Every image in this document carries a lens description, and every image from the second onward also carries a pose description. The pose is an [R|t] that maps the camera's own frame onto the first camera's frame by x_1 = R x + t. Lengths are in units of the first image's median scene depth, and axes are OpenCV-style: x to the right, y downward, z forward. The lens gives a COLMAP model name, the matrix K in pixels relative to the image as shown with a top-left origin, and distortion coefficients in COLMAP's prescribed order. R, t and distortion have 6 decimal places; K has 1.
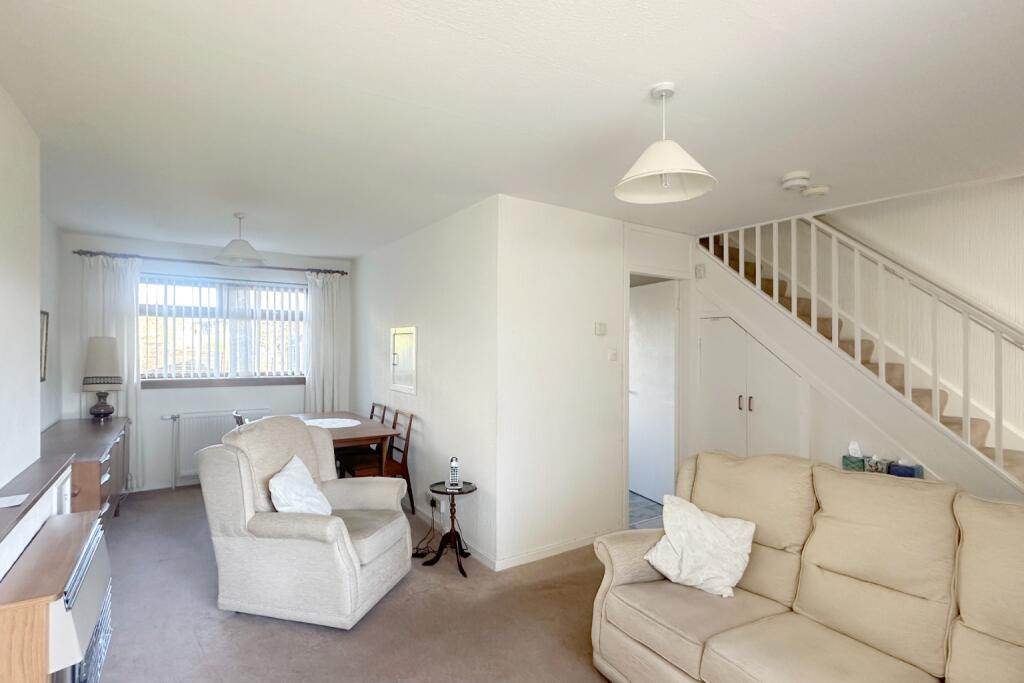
lens RADIAL K [[501.5, 0, 511.5], [0, 501.5, 342.9], [0, 0, 1]] dist [-0.007277, -0.000711]
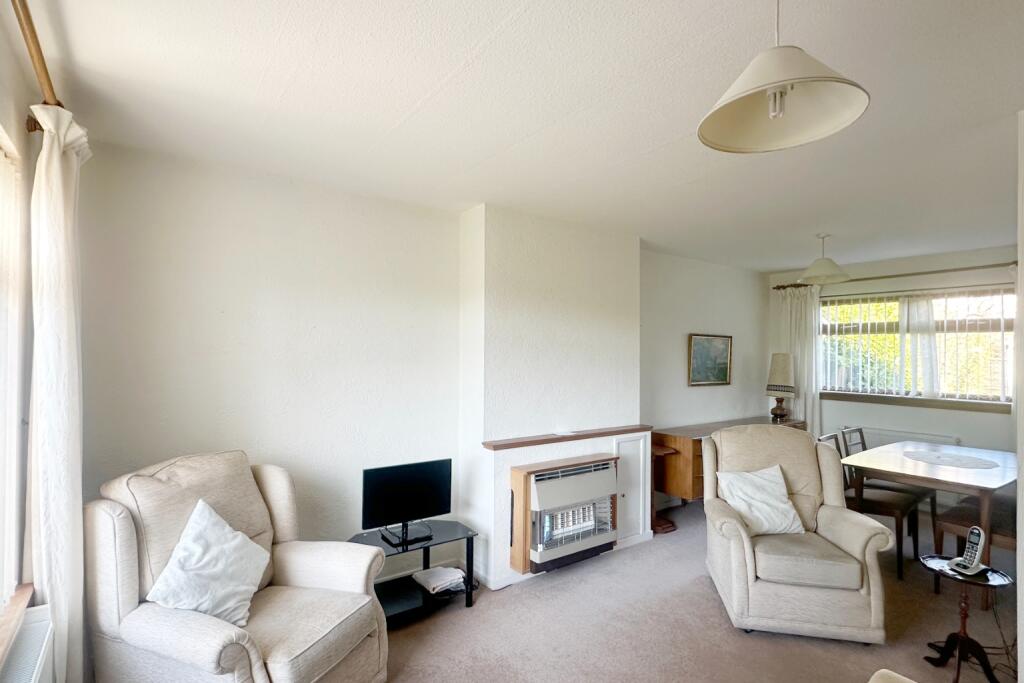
lens RADIAL K [[501.5, 0, 505.5], [0, 501.5, 352.2], [0, 0, 1]] dist [-0.007277, -0.000711]
pose [[0.037132, -0.010491, -0.999255, 0.365340], [-0.009440, 0.999897, -0.010848, 0.004788], [0.999266, 0.009836, 0.037029, 0.240000]]
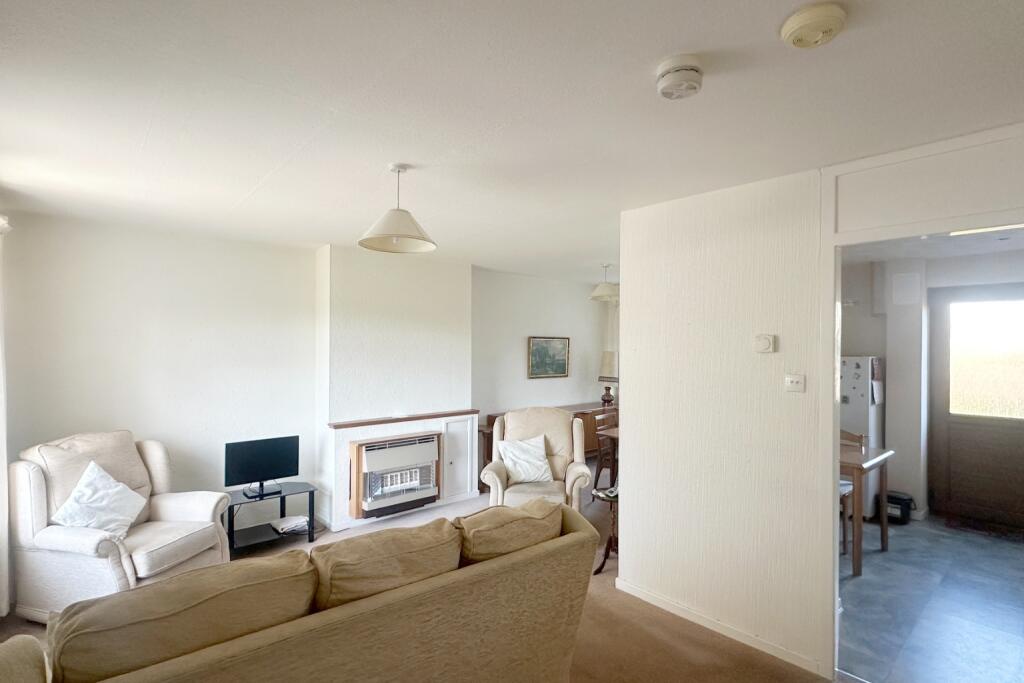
lens RADIAL K [[501.5, 0, 511.4], [0, 501.5, 345.5], [0, 0, 1]] dist [-0.007277, -0.000711]
pose [[0.138164, -0.008127, -0.990376, 0.627064], [-0.001868, 0.999962, -0.008466, -0.014660], [0.990408, 0.003019, 0.138143, 0.433687]]
